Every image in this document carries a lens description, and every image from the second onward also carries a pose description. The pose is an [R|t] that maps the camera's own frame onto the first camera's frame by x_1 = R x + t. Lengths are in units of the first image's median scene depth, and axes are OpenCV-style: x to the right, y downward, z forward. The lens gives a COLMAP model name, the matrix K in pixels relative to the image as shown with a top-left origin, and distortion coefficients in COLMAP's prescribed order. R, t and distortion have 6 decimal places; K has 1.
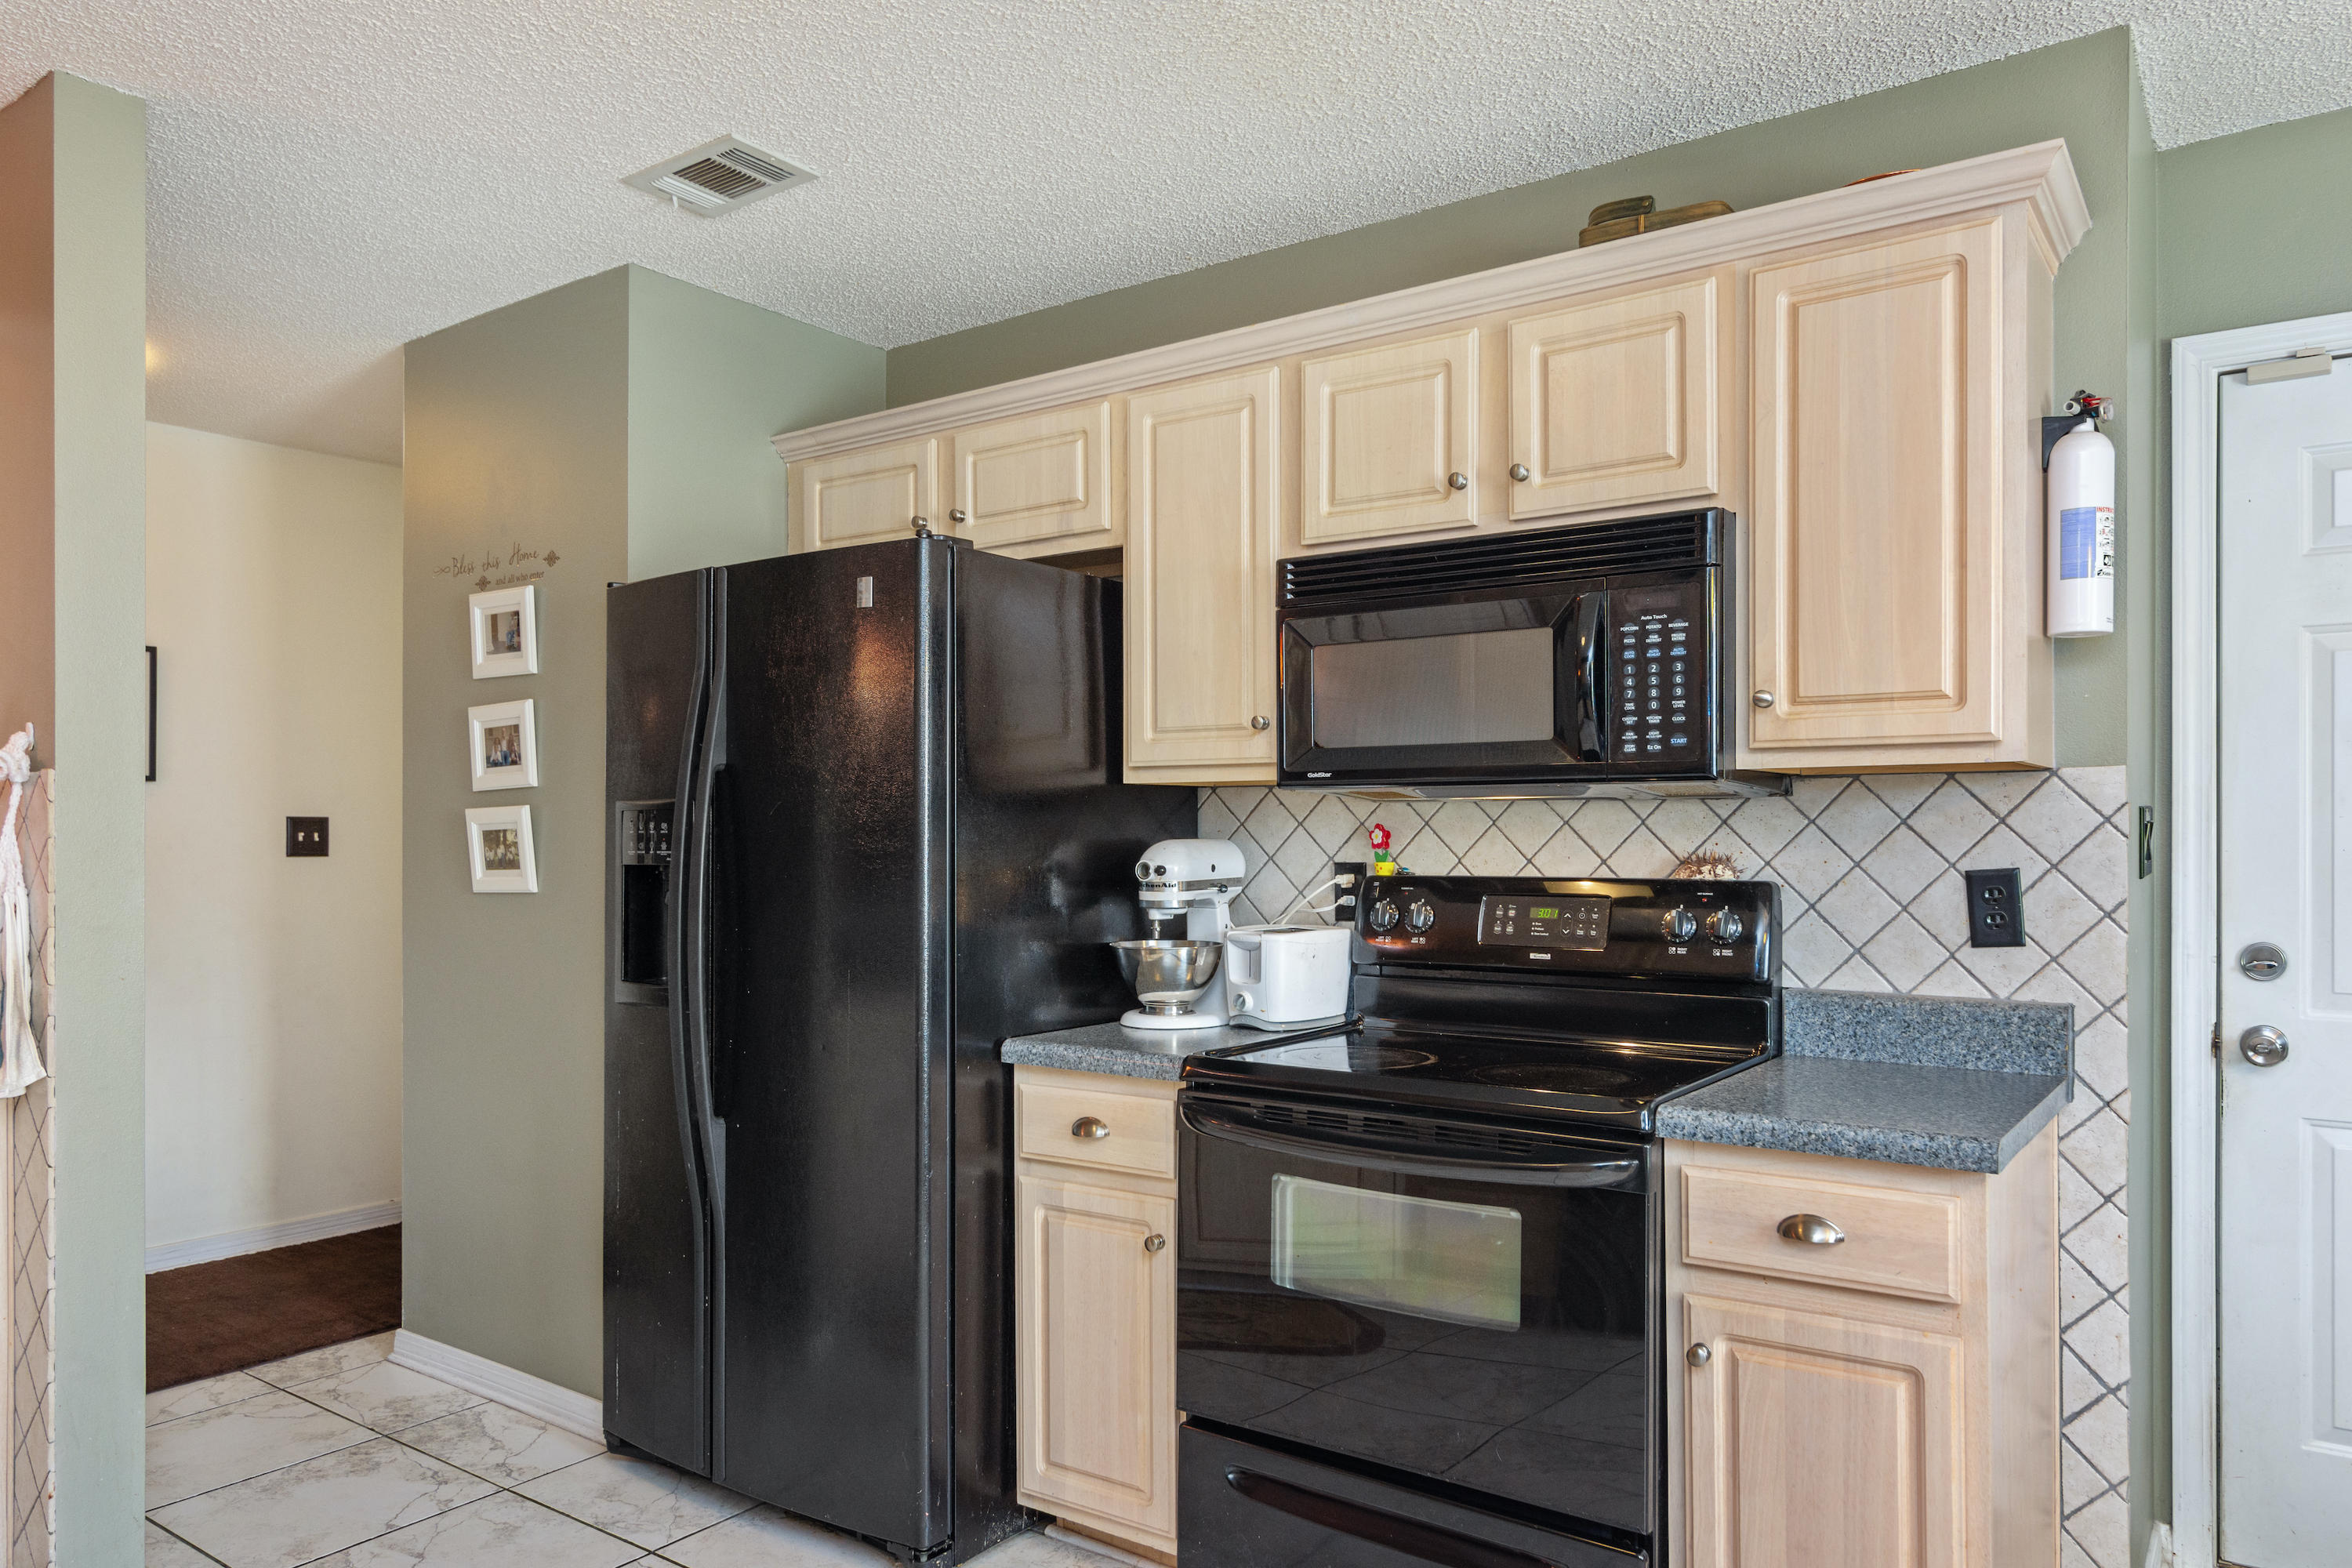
lens RADIAL K [[1519.1, 0, 1141.8], [0, 1519.1, 824.7], [0, 0, 1]] dist [-0.000670, 0.002800]
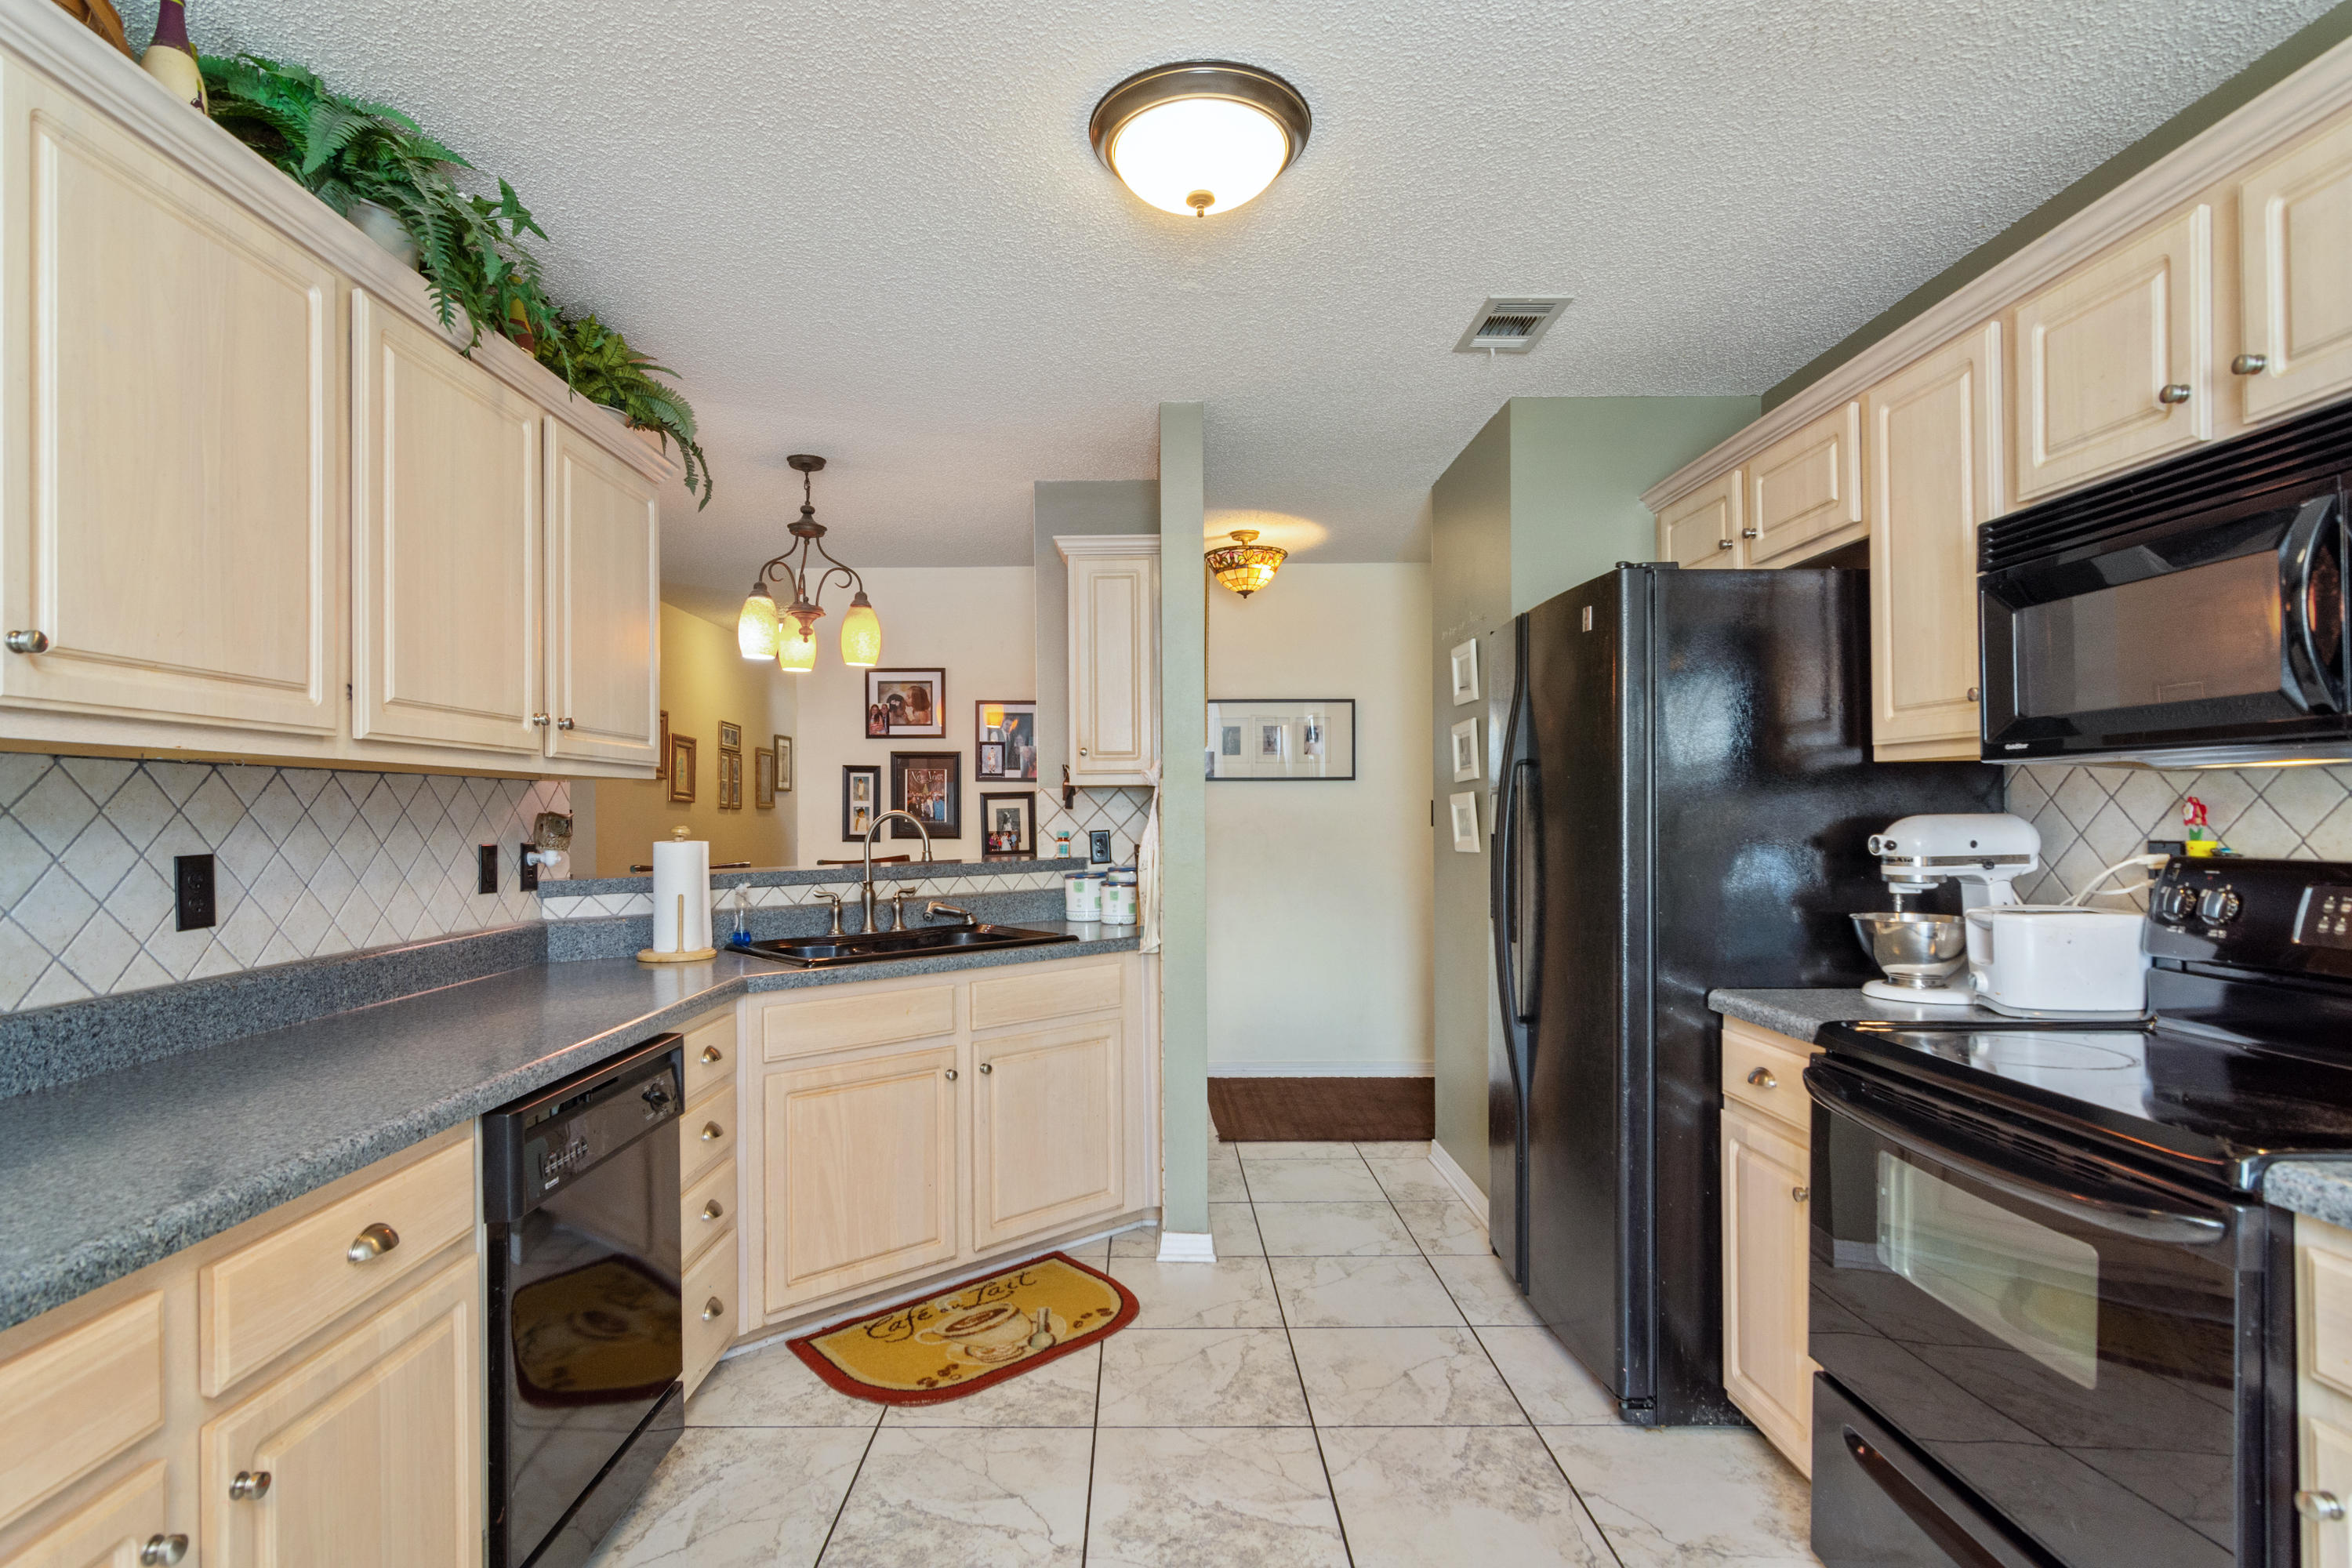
lens RADIAL K [[1137.4, 0, 1175.1], [0, 1137.4, 805.1], [0, 0, 1]] dist [-0.010814, 0.002848]
pose [[0.595877, -0.009633, -0.803018, 0.336543], [0.011517, 0.999928, -0.003449, -0.000179], [0.802993, -0.007193, 0.595945, 0.152628]]
